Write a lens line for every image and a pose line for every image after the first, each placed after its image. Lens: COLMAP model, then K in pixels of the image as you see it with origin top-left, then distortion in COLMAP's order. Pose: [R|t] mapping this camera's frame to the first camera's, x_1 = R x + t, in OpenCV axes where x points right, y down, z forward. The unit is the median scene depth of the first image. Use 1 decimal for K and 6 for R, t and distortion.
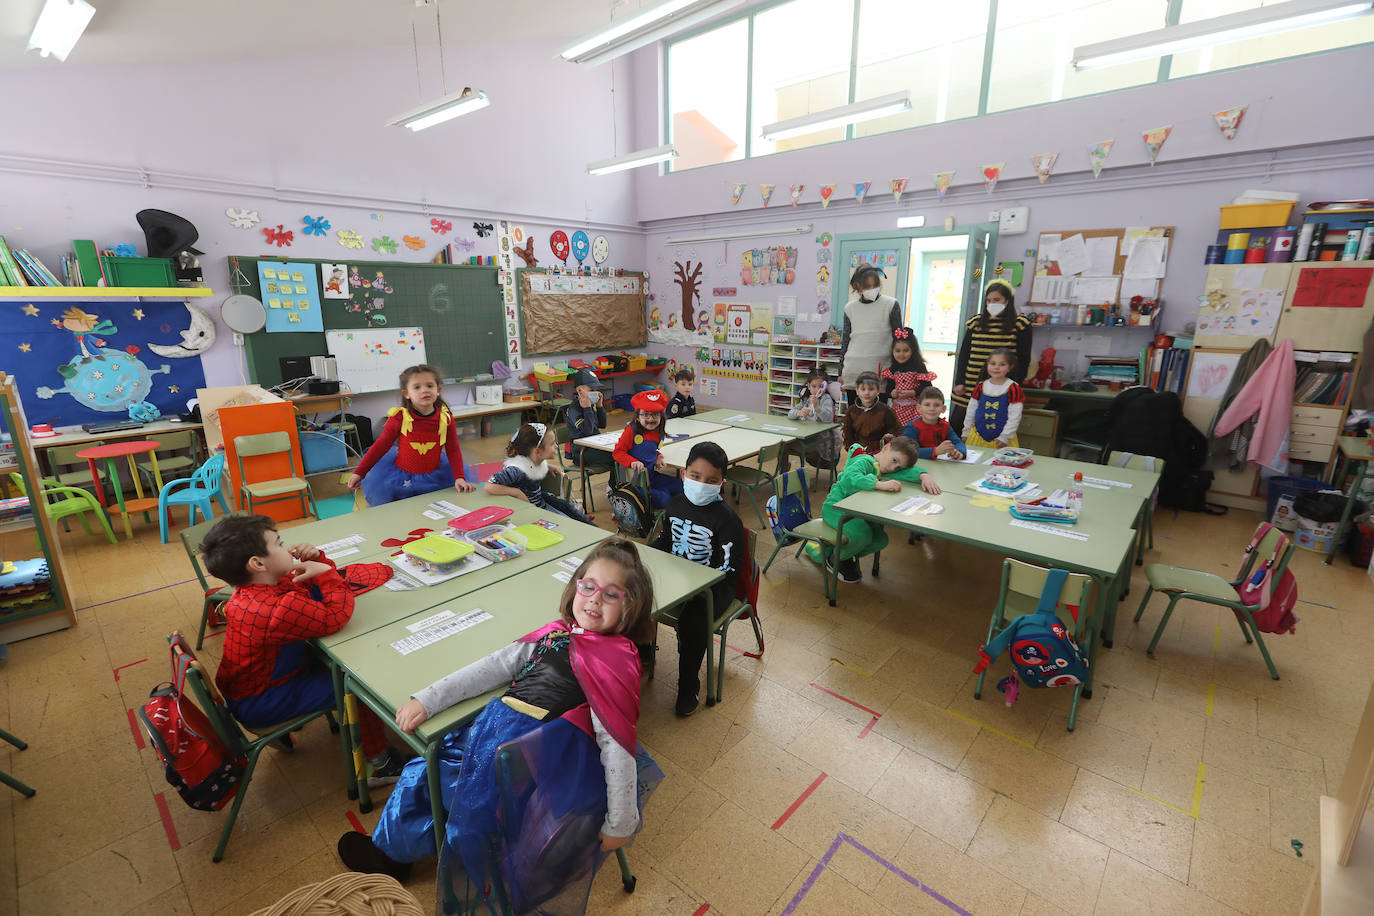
lens RADIAL K [[606.6, 0, 683.2], [0, 606.6, 457.2], [0, 0, 1]] dist [0.002918, 0.000300]
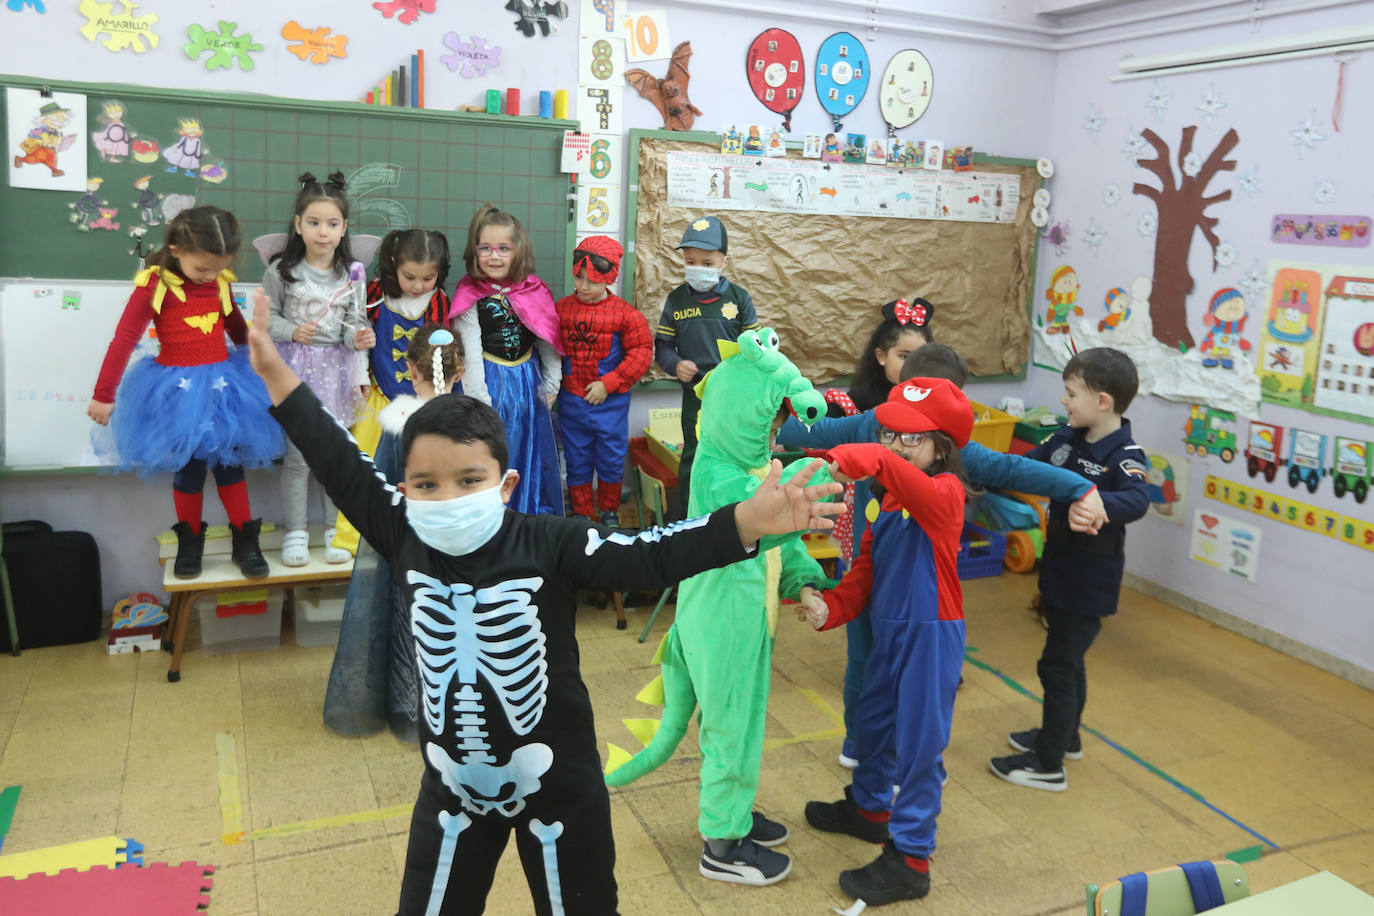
lens RADIAL K [[1090.4, 0, 687.1], [0, 1090.4, 354.4], [0, 0, 1]] dist [0.005595, -0.008123]
pose [[0.912888, 0.094990, -0.397005, 0.008008], [-0.150229, 0.982471, -0.110370, -0.132972], [0.379562, 0.160397, 0.911156, 0.502465]]
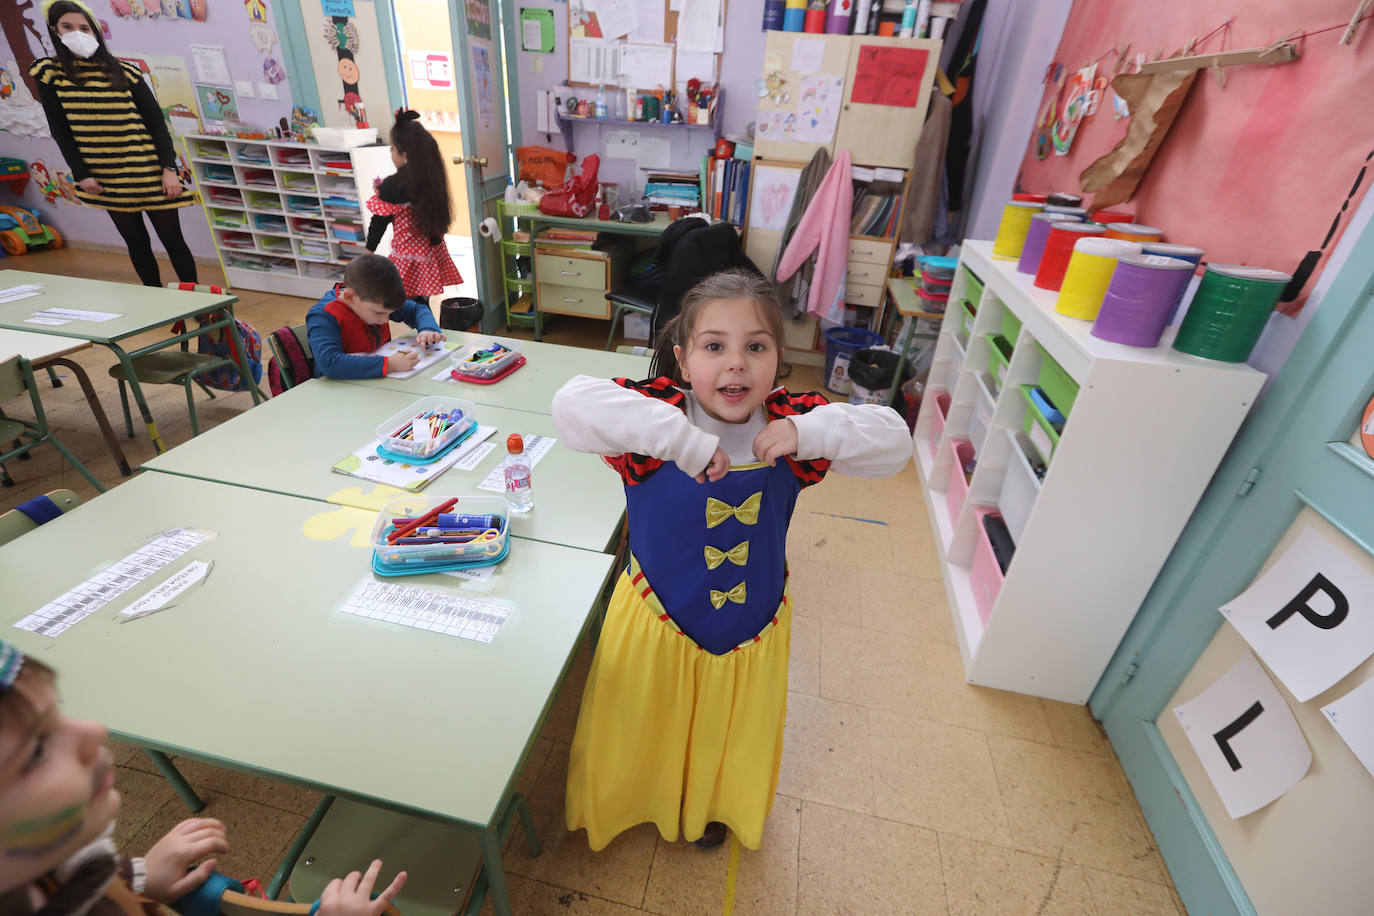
lens RADIAL K [[606.6, 0, 676.5], [0, 606.6, 453.2], [0, 0, 1]] dist [0.002918, 0.000300]
pose [[0.862963, -0.198487, 0.464648, 0.223377], [0.065564, 0.955823, 0.286538, -0.035508], [-0.500996, -0.216808, 0.837853, 0.226783]]
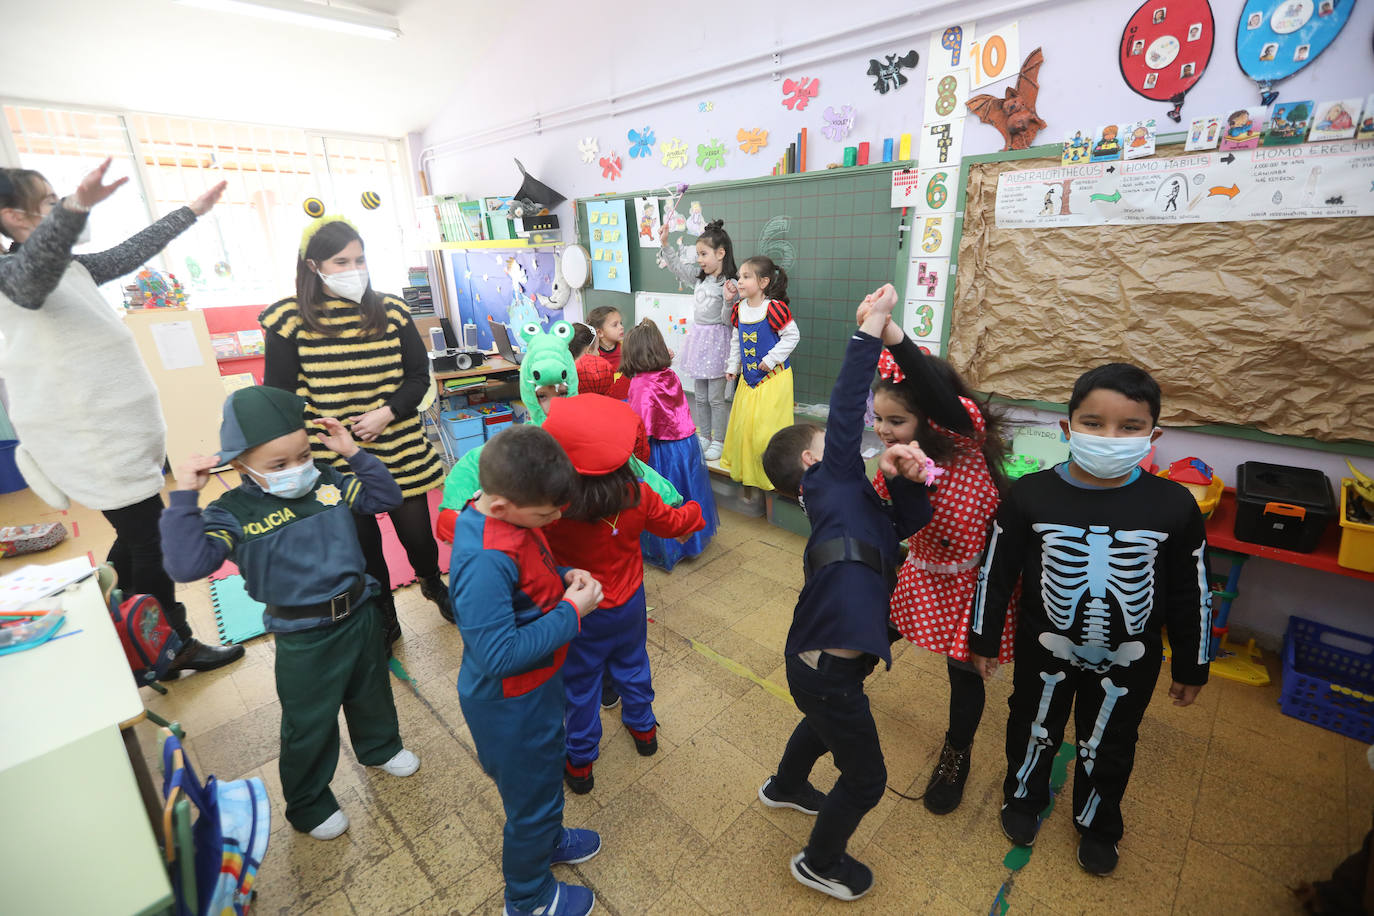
lens RADIAL K [[606.6, 0, 682.8], [0, 606.6, 463.2], [0, 0, 1]] dist [0.002918, 0.000300]
pose [[-0.029617, 0.333768, -0.942190, 0.150736], [-0.241271, 0.912345, 0.330780, -0.233352], [0.970006, 0.237119, 0.053507, 0.897106]]
